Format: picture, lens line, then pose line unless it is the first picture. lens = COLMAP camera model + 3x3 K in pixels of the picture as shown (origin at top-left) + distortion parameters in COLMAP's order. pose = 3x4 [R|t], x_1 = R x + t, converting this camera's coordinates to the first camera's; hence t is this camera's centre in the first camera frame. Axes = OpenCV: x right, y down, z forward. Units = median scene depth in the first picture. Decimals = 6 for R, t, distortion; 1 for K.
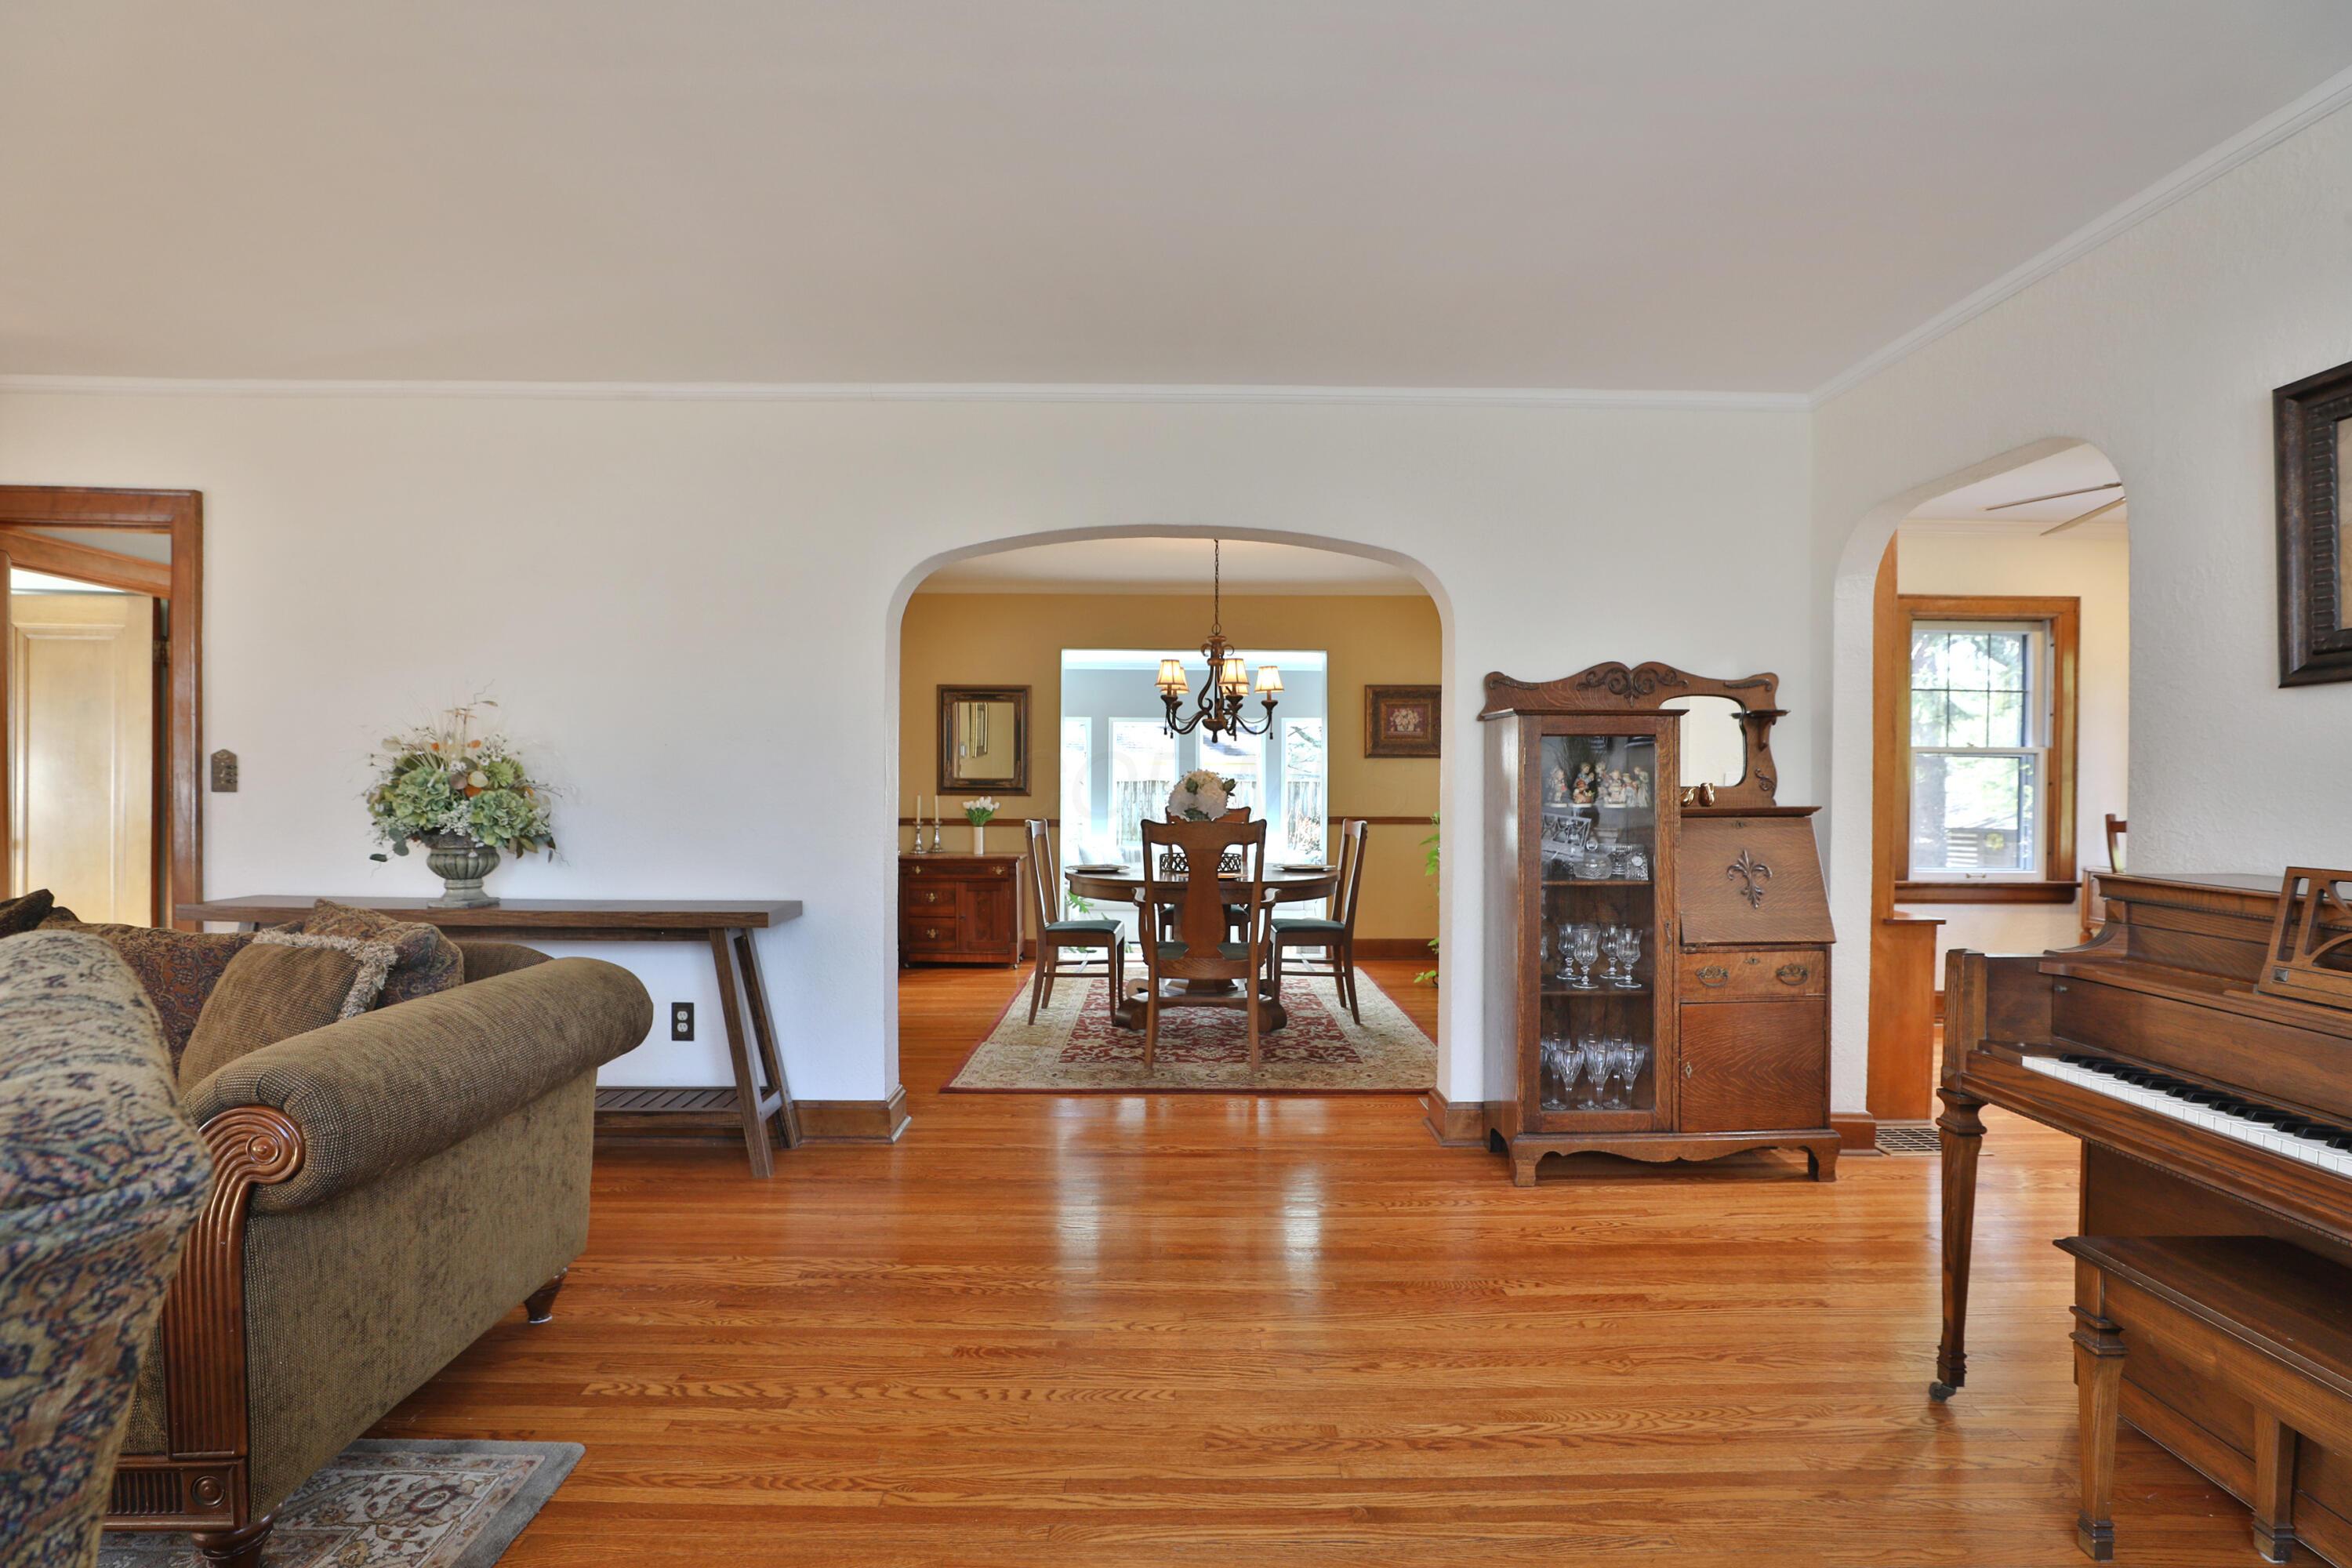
lens RADIAL K [[1068.7, 0, 1217.1], [0, 1068.7, 765.9], [0, 0, 1]] dist [-0.026082, 0.001133]
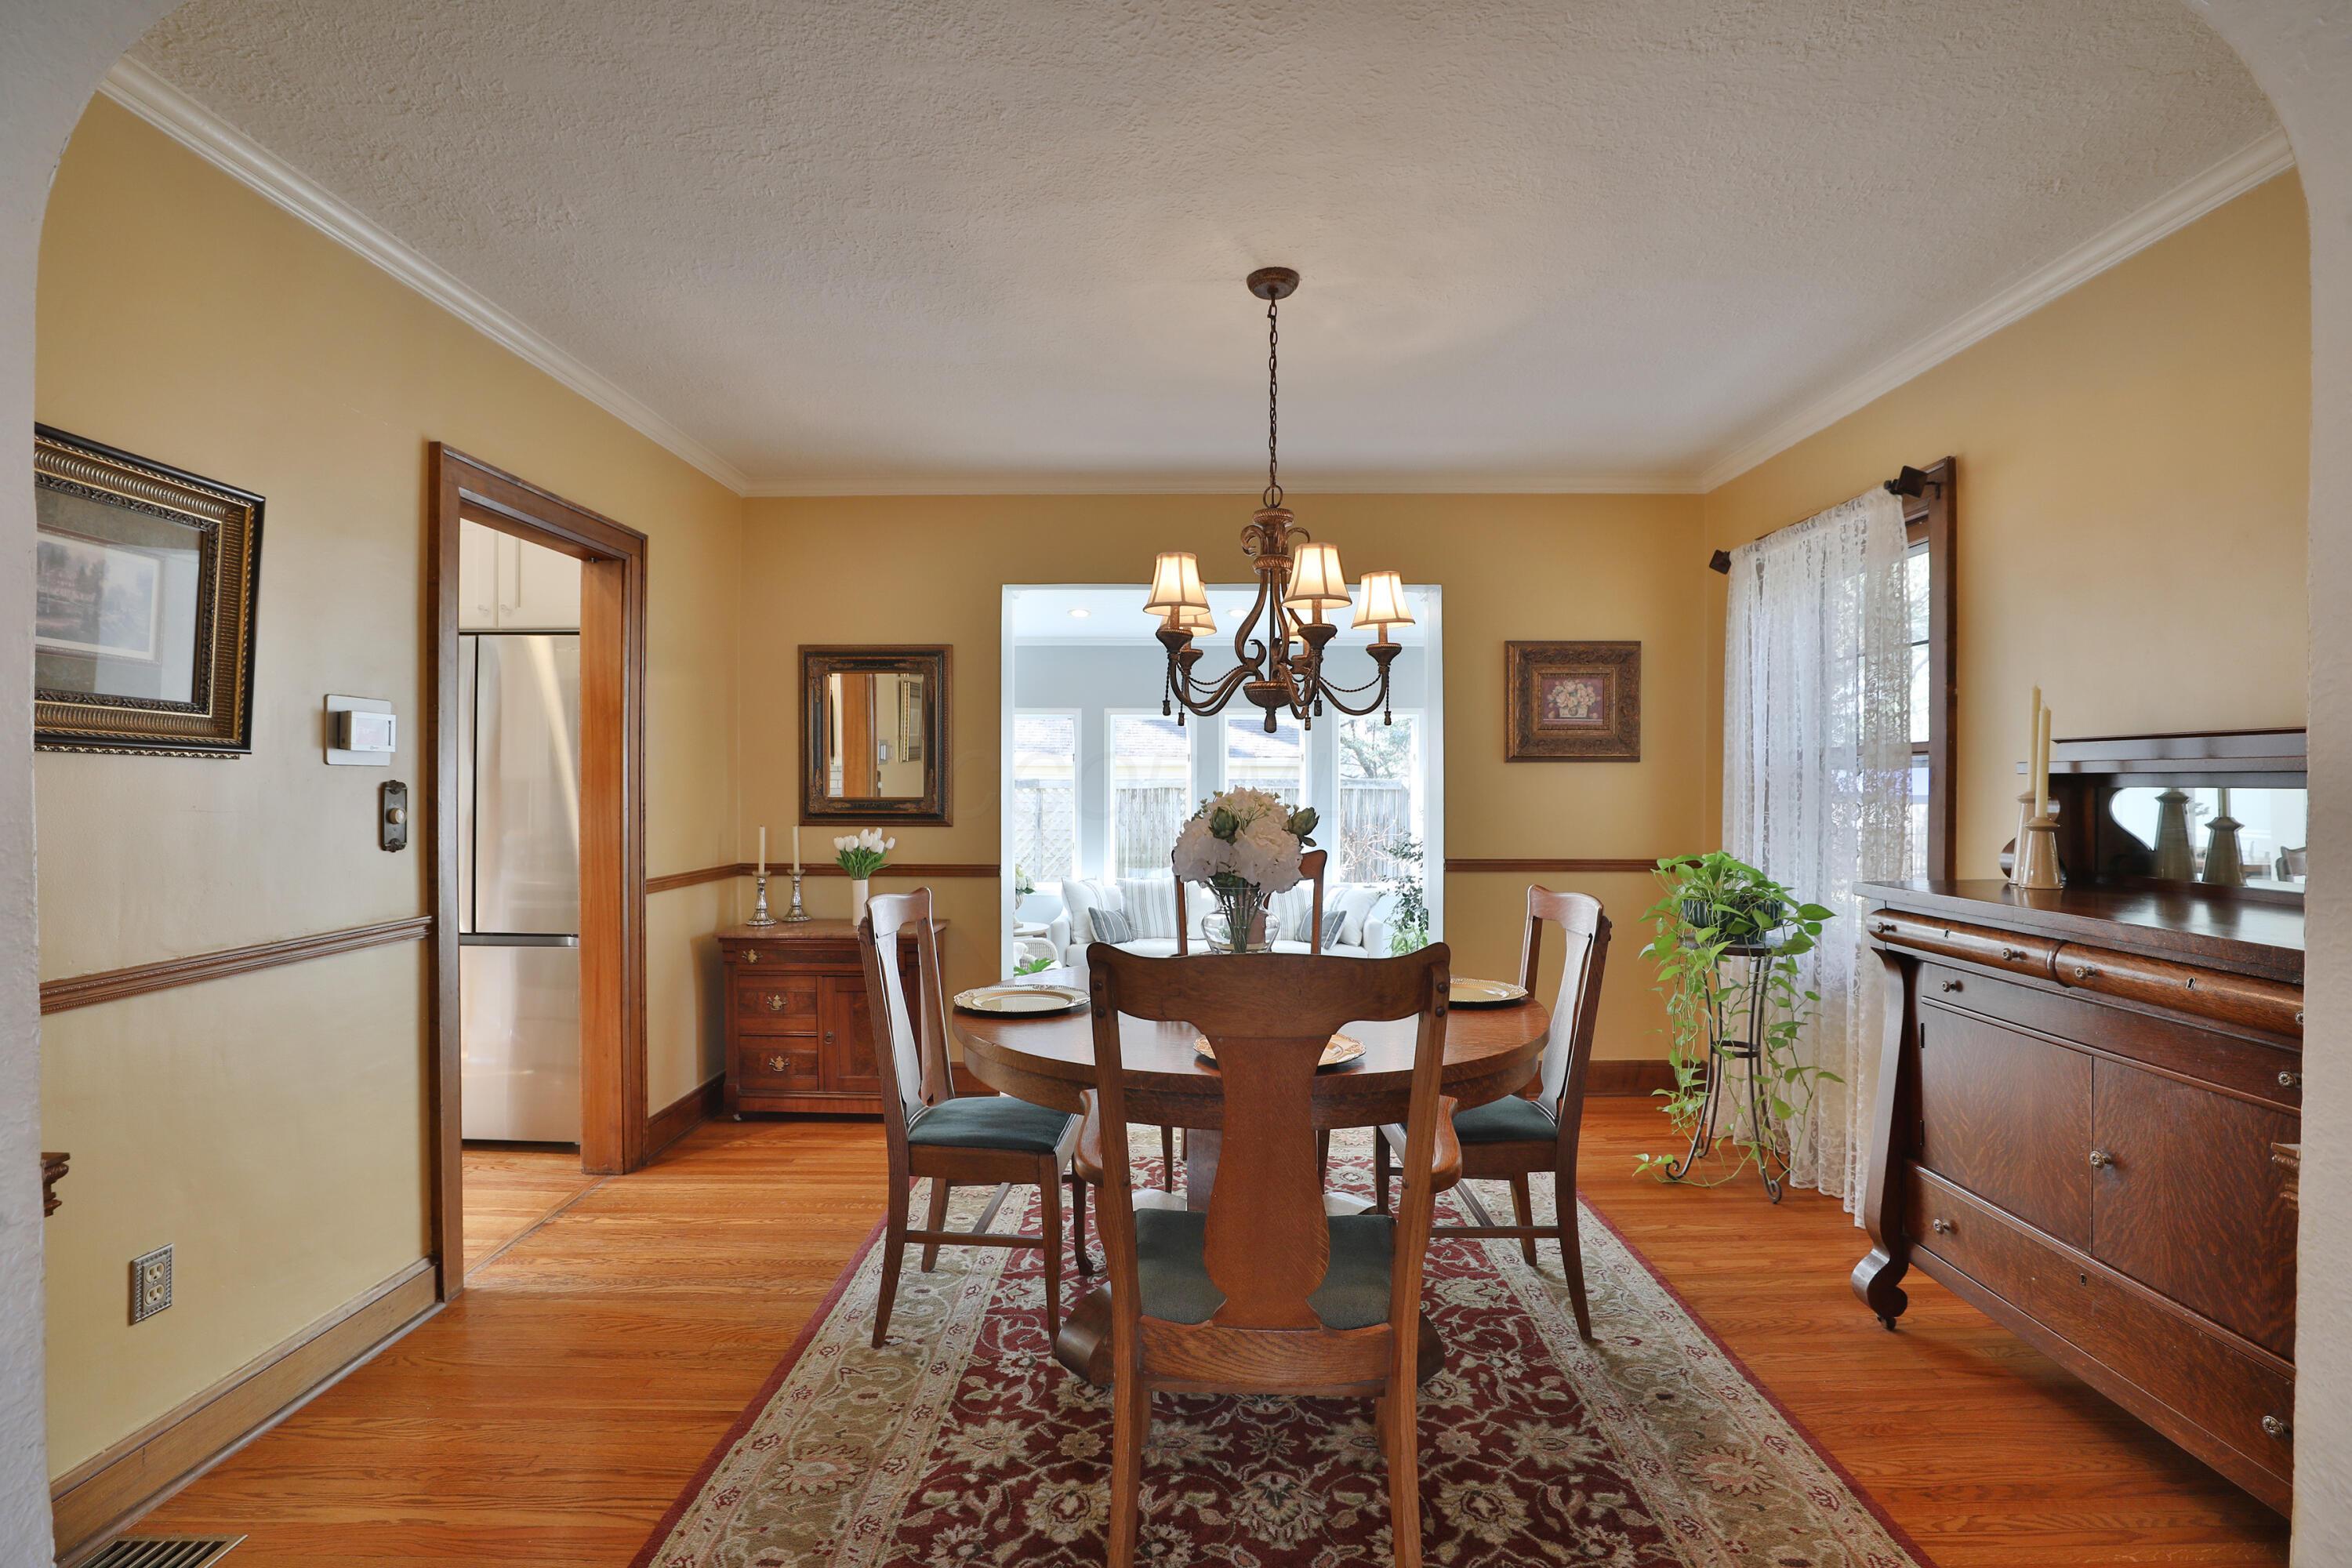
lens RADIAL K [[1068.7, 0, 1197.5], [0, 1068.7, 777.9], [0, 0, 1]] dist [-0.026082, 0.001133]
pose [[0.999446, -0.003276, -0.033124, -0.015913], [0.003508, 0.999970, 0.006955, -0.003819], [0.033100, -0.007068, 0.999427, 0.425374]]
